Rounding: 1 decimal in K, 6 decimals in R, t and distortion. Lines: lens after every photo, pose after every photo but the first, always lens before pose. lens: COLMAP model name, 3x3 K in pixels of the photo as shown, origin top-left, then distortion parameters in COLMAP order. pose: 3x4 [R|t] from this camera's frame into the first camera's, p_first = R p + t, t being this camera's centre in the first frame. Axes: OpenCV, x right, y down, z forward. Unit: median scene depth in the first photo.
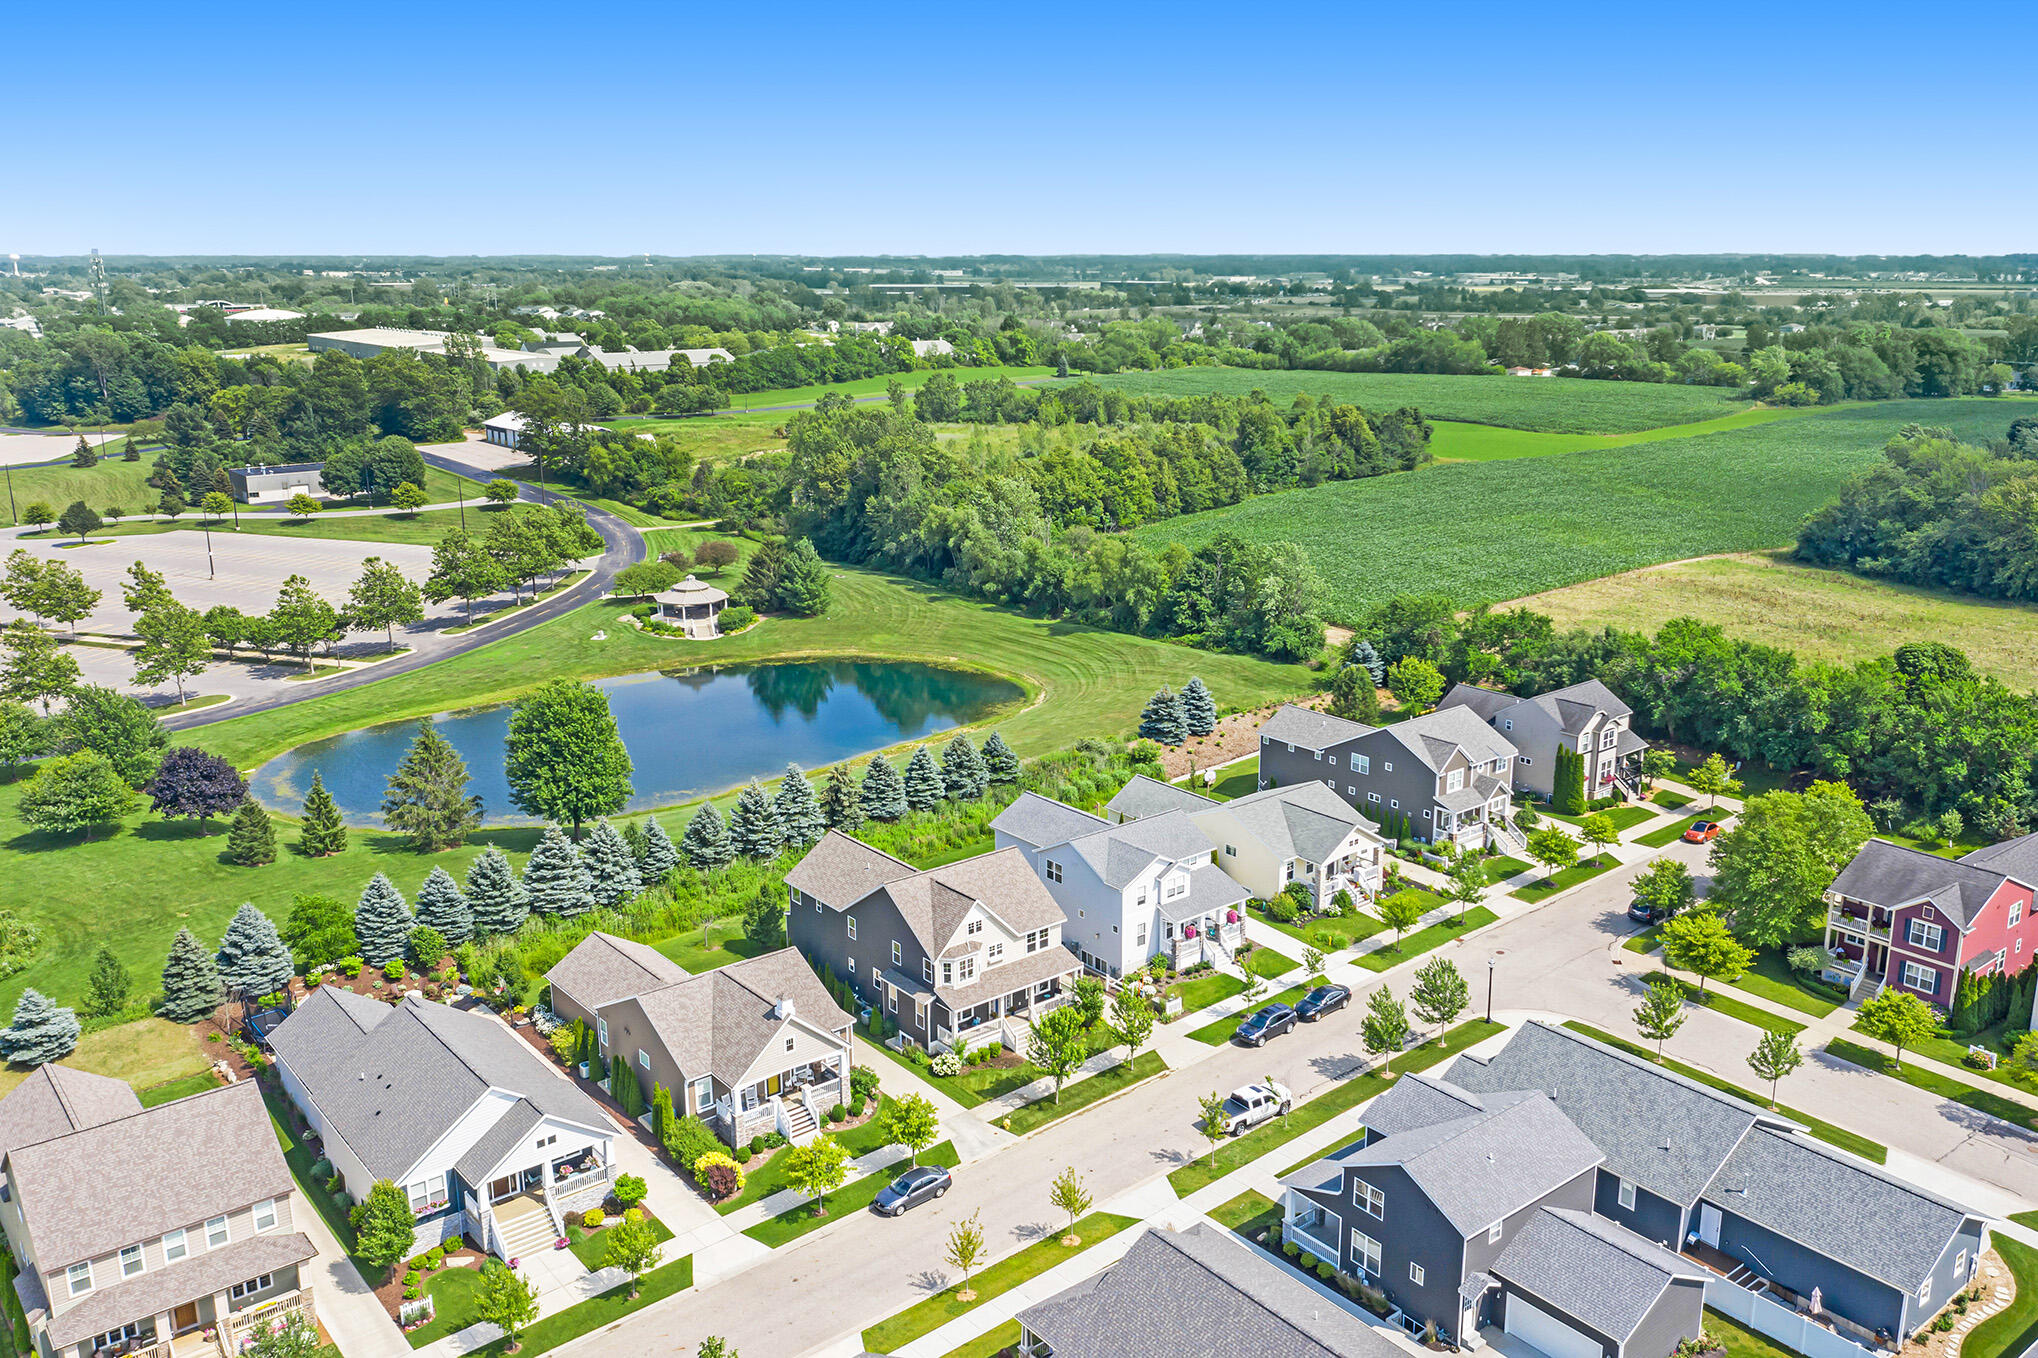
lens RADIAL K [[1596.9, 0, 1019.7], [0, 1596.9, 772.4], [0, 0, 1]] dist [-0.000031, 0.002437]
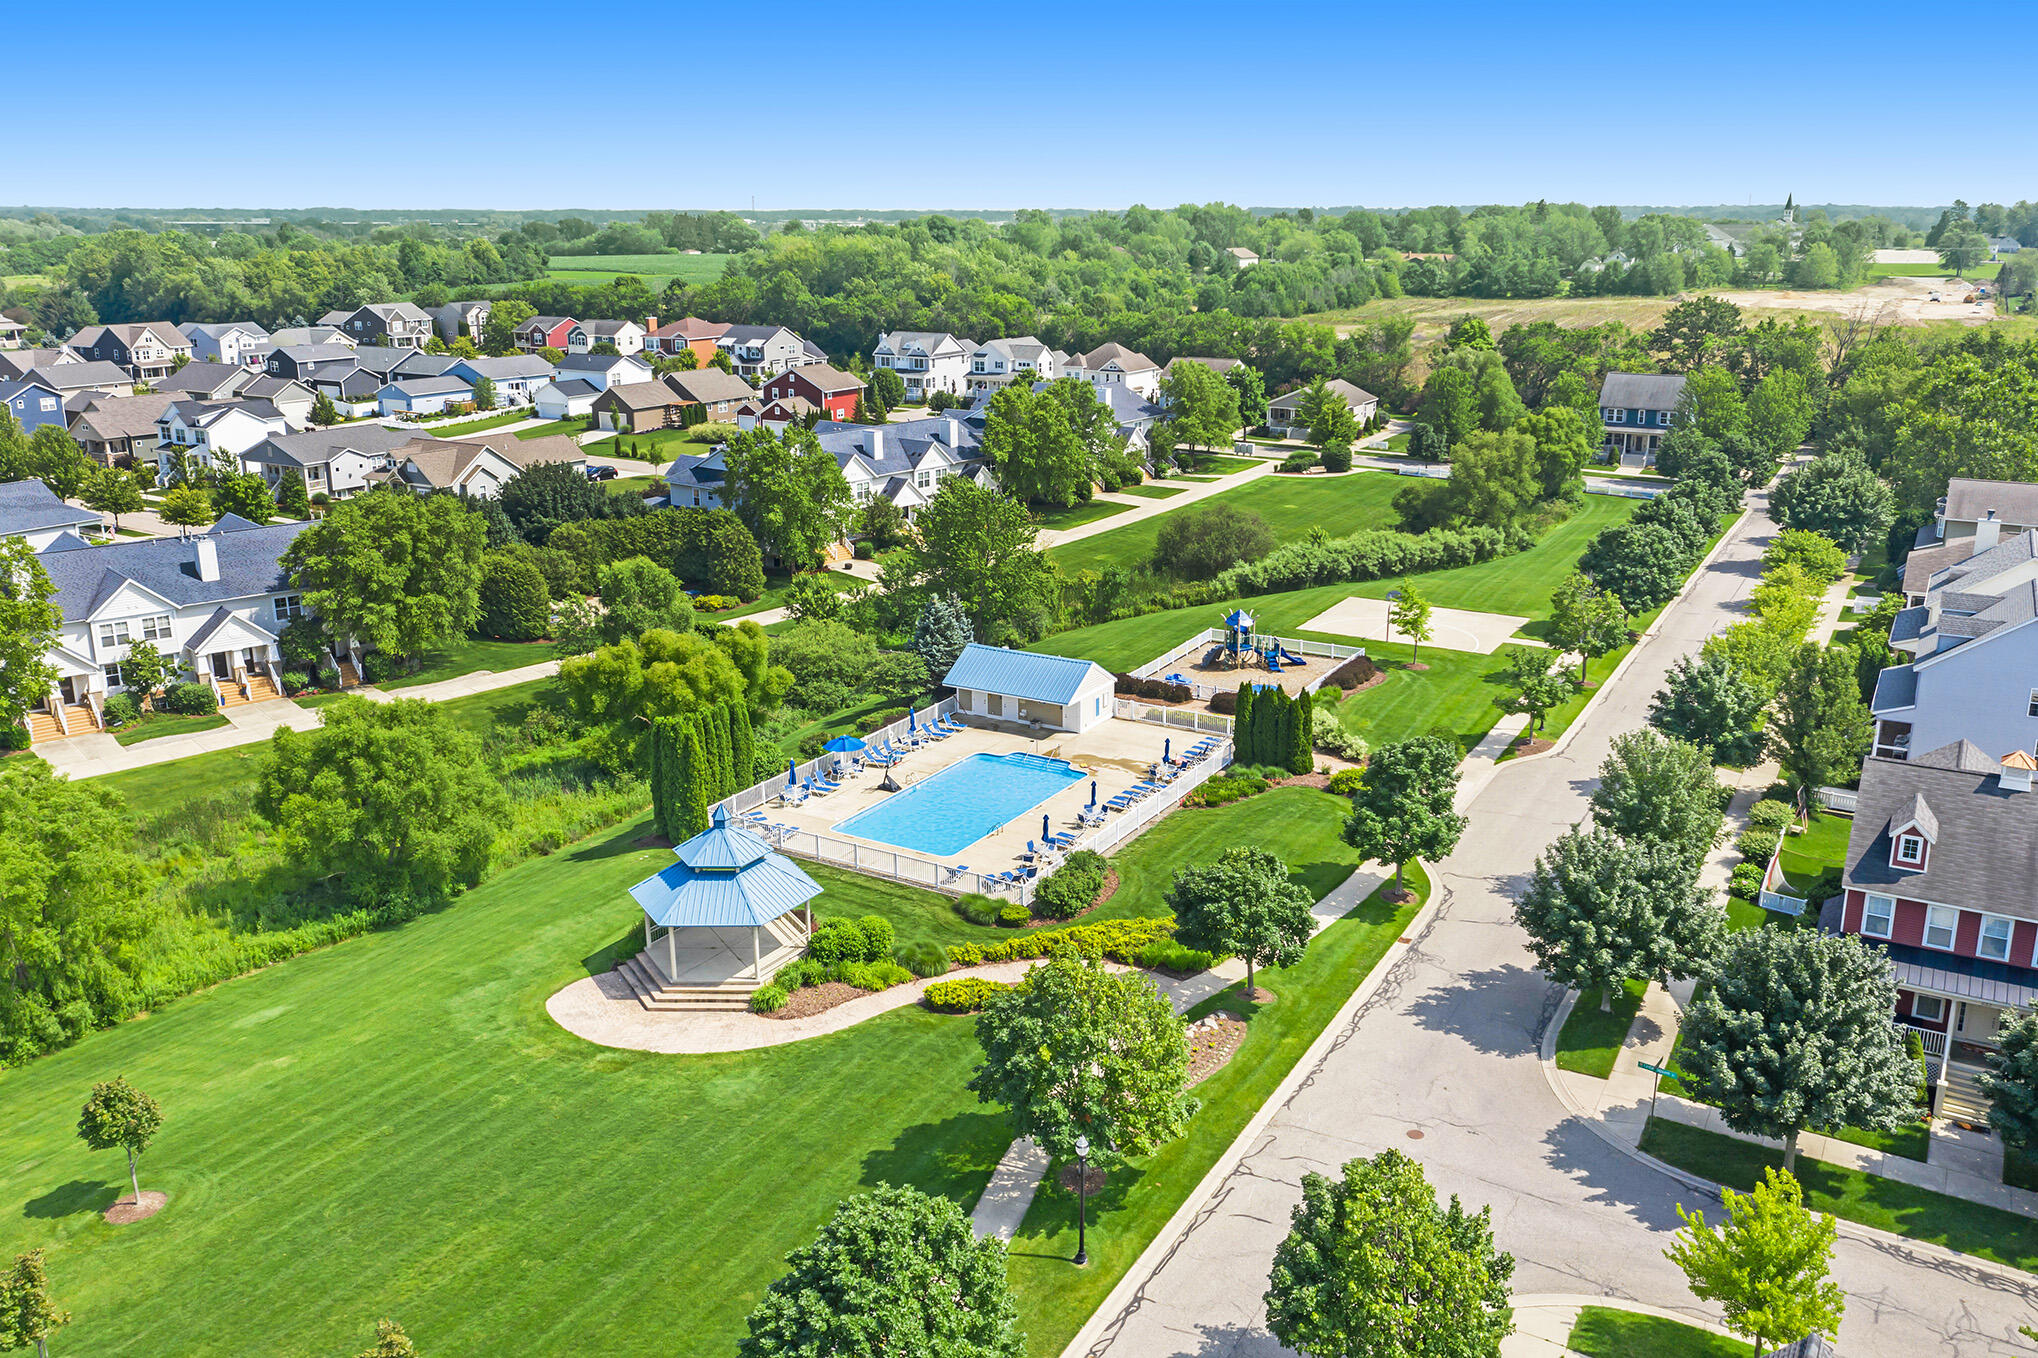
lens RADIAL K [[1620.5, 0, 1028.7], [0, 1620.5, 680.1], [0, 0, 1]] dist [0.007223, 0.005285]
pose [[0.929732, -0.099588, 0.354516, 0.298263], [0.111147, 0.993727, -0.012336, 0.805958], [-0.351064, 0.050873, 0.934969, -1.863802]]
